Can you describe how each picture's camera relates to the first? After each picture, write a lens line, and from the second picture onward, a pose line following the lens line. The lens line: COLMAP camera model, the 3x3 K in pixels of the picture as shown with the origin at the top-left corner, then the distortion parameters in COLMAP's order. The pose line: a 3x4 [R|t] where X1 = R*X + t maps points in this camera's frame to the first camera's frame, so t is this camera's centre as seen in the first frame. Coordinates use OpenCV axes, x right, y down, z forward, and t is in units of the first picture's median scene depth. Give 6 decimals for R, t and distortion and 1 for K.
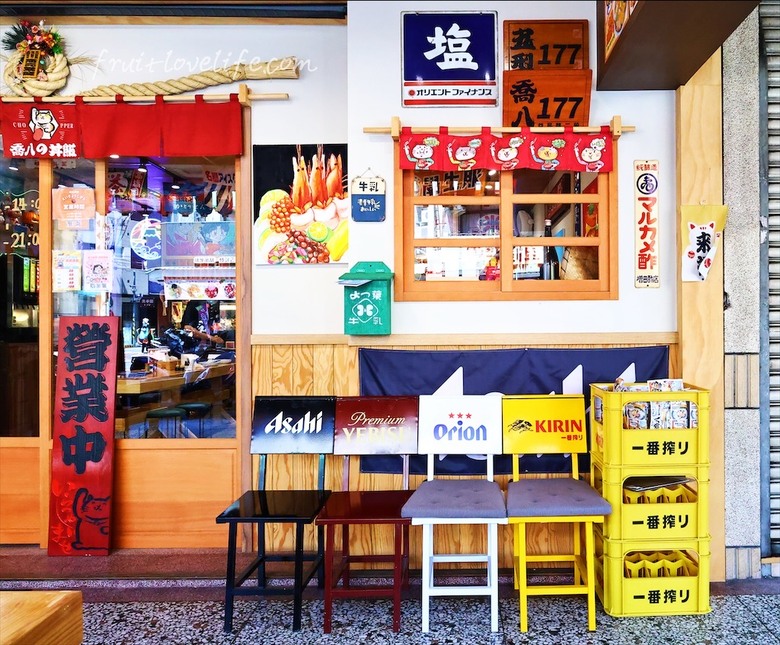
lens RADIAL K [[751.4, 0, 390.2], [0, 751.4, 325.7], [0, 0, 1]] dist [0.002282, 0.000000]
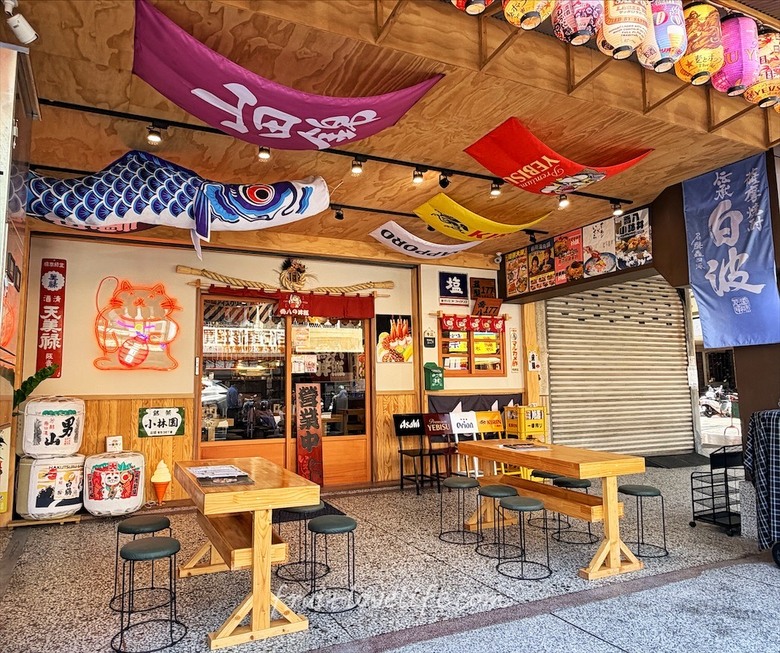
lens RADIAL K [[585.8, 0, 388.8], [0, 585.8, 324.3], [0, 0, 1]] dist [0.050502, 0.000612]
pose [[0.906360, 0.039449, 0.420660, -1.038895], [0.010458, 0.993232, -0.115675, 0.019877], [-0.422377, 0.109243, 0.899813, -0.824197]]
